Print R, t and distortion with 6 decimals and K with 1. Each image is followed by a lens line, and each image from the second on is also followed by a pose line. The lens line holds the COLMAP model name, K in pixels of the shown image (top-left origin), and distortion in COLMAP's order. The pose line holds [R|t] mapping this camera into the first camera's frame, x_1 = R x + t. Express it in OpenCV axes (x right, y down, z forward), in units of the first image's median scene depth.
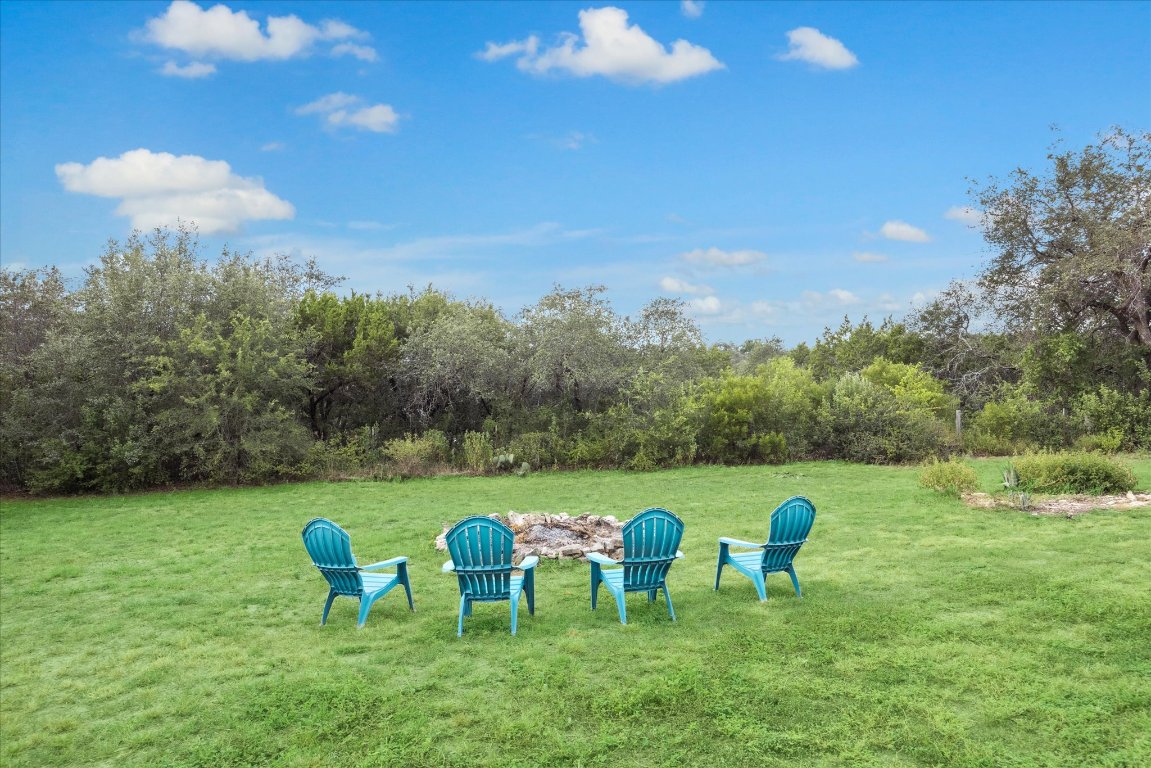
lens RADIAL K [[722.5, 0, 576.7], [0, 722.5, 388.9], [0, 0, 1]] dist [-0.000218, -0.000359]
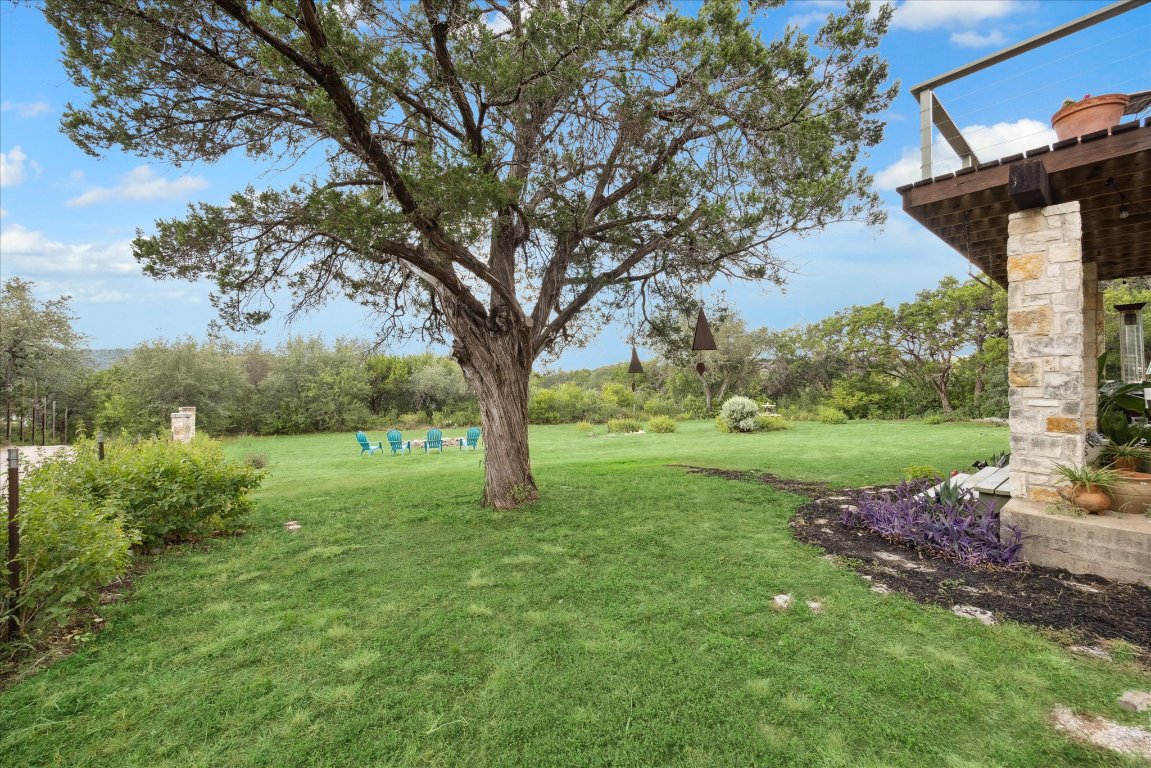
lens RADIAL K [[430.6, 0, 579.9], [0, 430.6, 383.3], [0, 0, 1]] dist [0.000655, 0.000128]
pose [[0.998213, 0.007715, 0.059255, 0.300702], [-0.007527, 0.999966, -0.003398, -0.044044], [-0.059279, 0.002946, 0.998237, -0.613652]]
